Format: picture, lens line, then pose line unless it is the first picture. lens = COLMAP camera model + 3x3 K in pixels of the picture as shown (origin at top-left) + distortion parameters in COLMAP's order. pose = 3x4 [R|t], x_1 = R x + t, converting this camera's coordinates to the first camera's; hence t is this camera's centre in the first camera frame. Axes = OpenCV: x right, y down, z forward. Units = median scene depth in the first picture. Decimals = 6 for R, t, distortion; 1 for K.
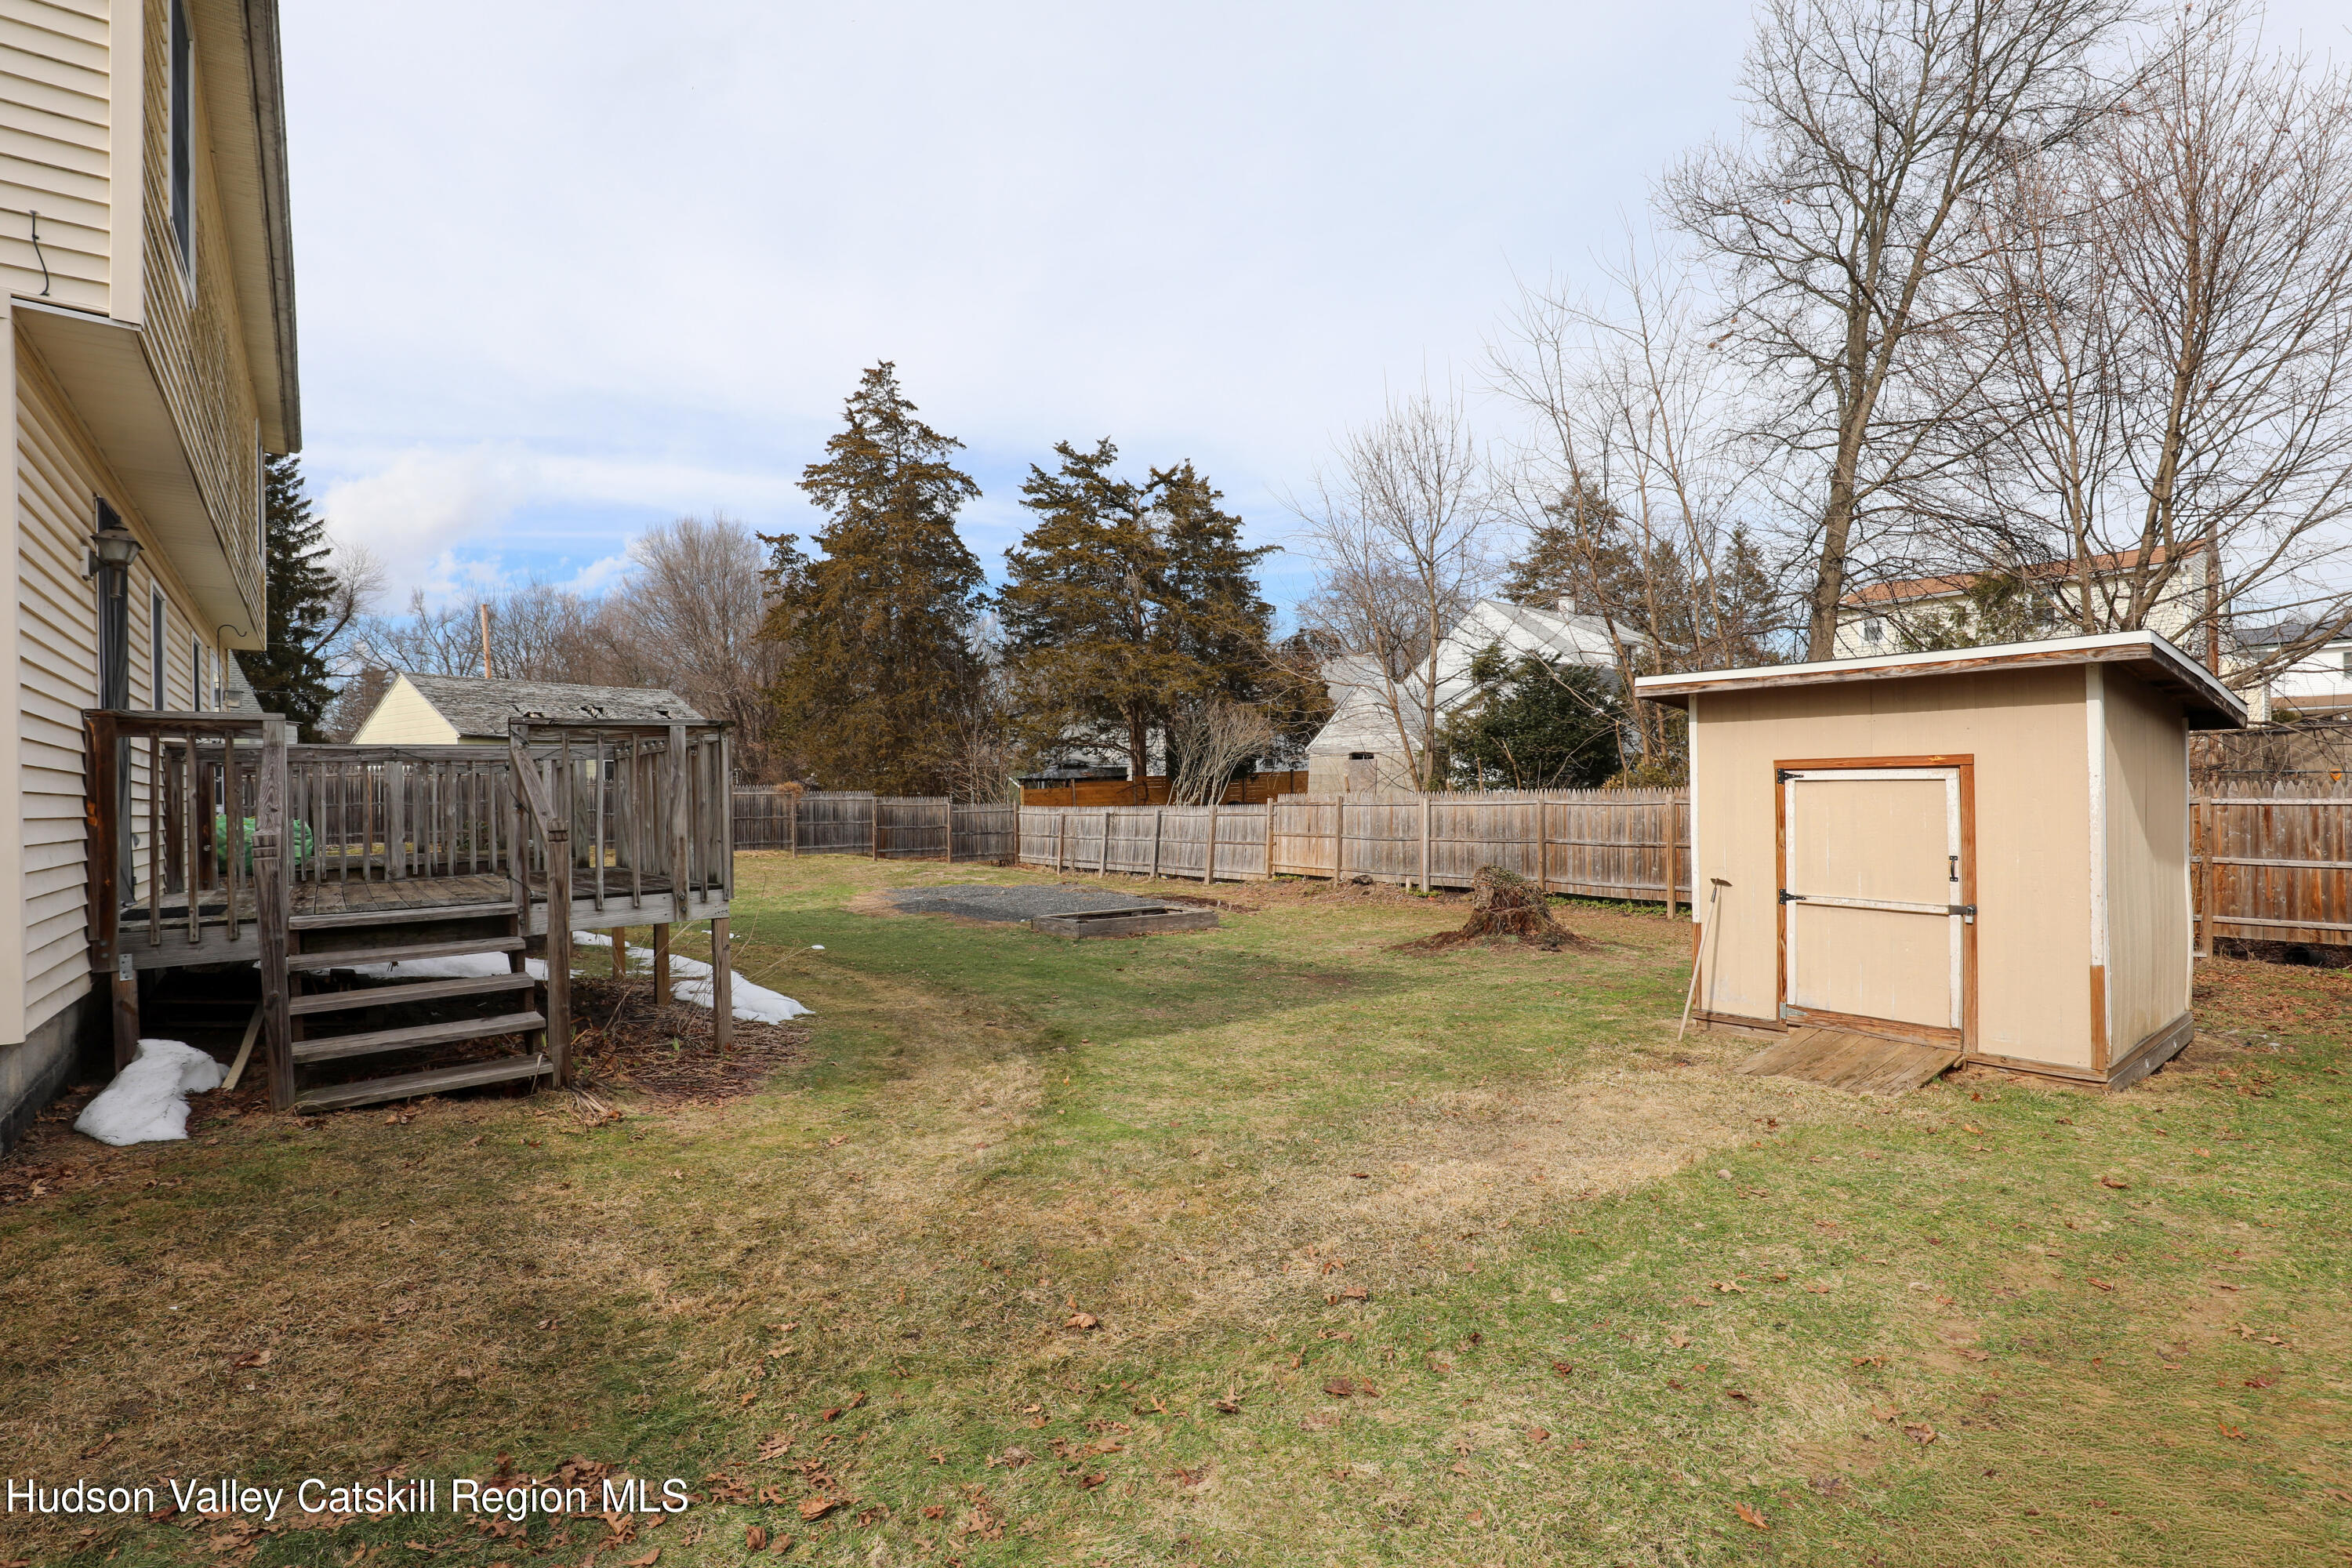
lens RADIAL K [[1077.3, 0, 1176.0], [0, 1077.3, 784.0], [0, 0, 1]] dist [-0.013692, -0.000803]
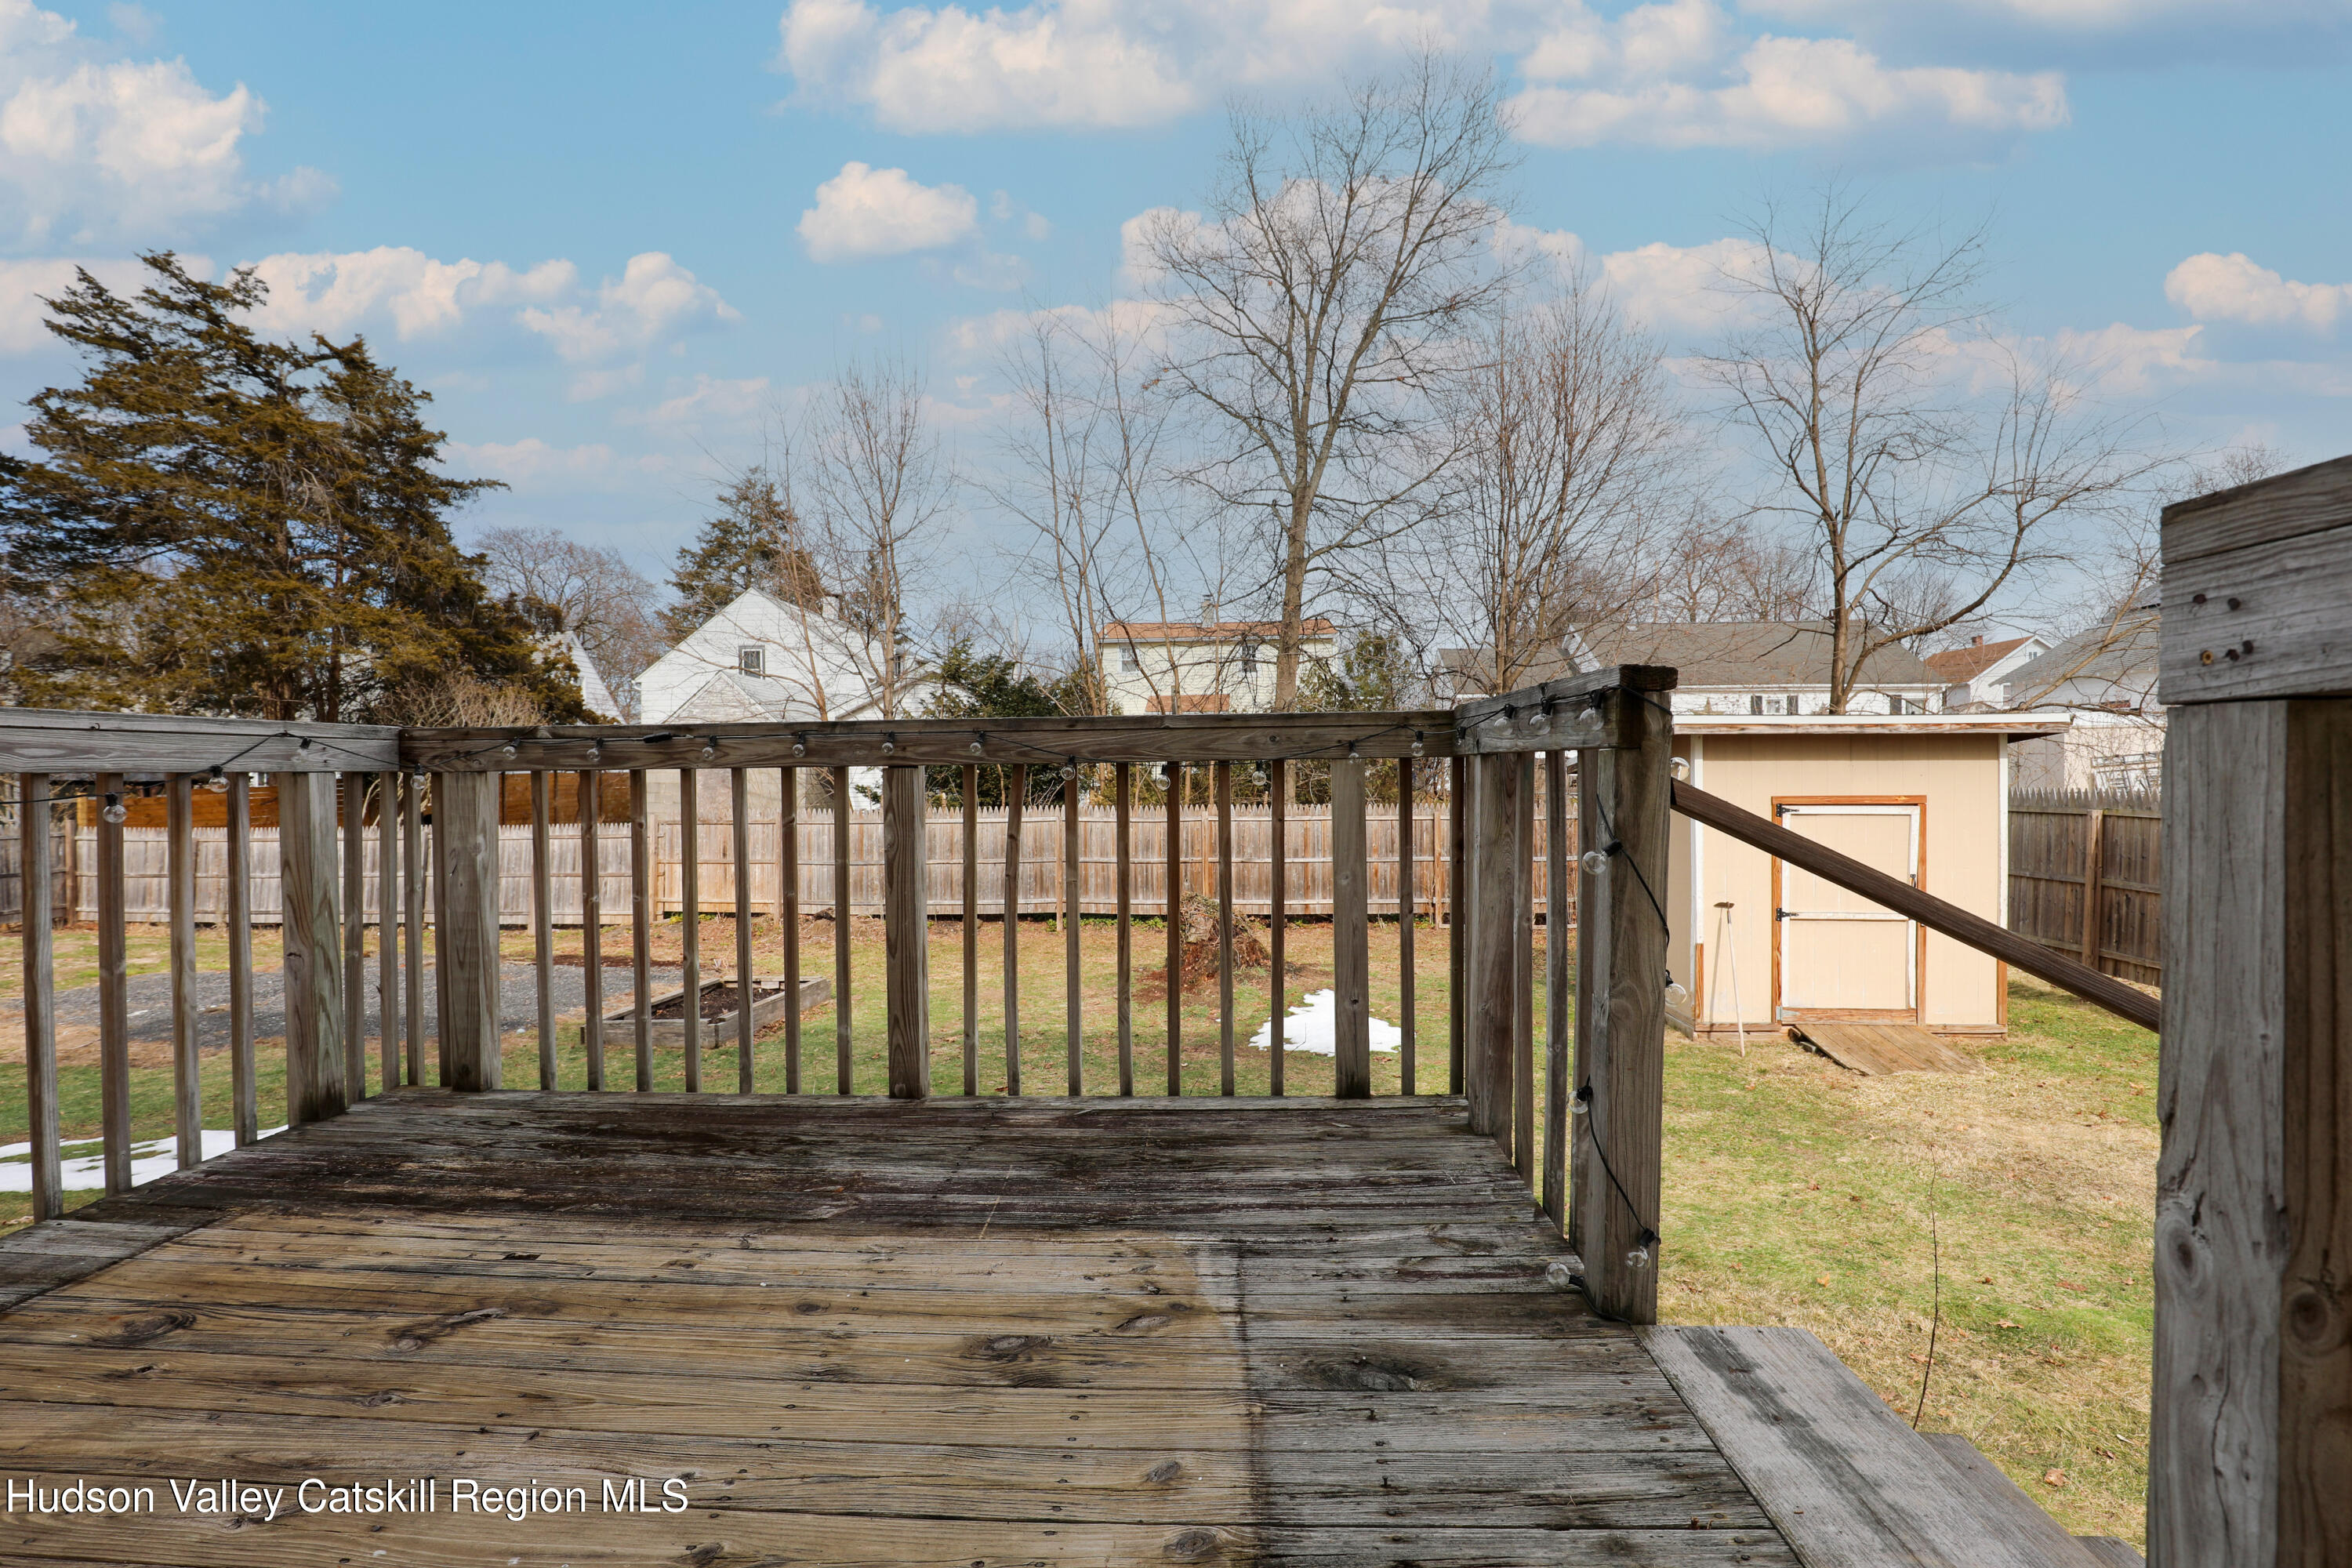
lens RADIAL K [[1077.3, 0, 1176.0], [0, 1077.3, 784.0], [0, 0, 1]] dist [-0.013692, -0.000803]
pose [[0.686649, 0.010637, 0.726911, -0.138448], [-0.008403, 0.999942, -0.006694, -0.004275], [-0.726940, -0.001512, 0.686699, 0.130795]]
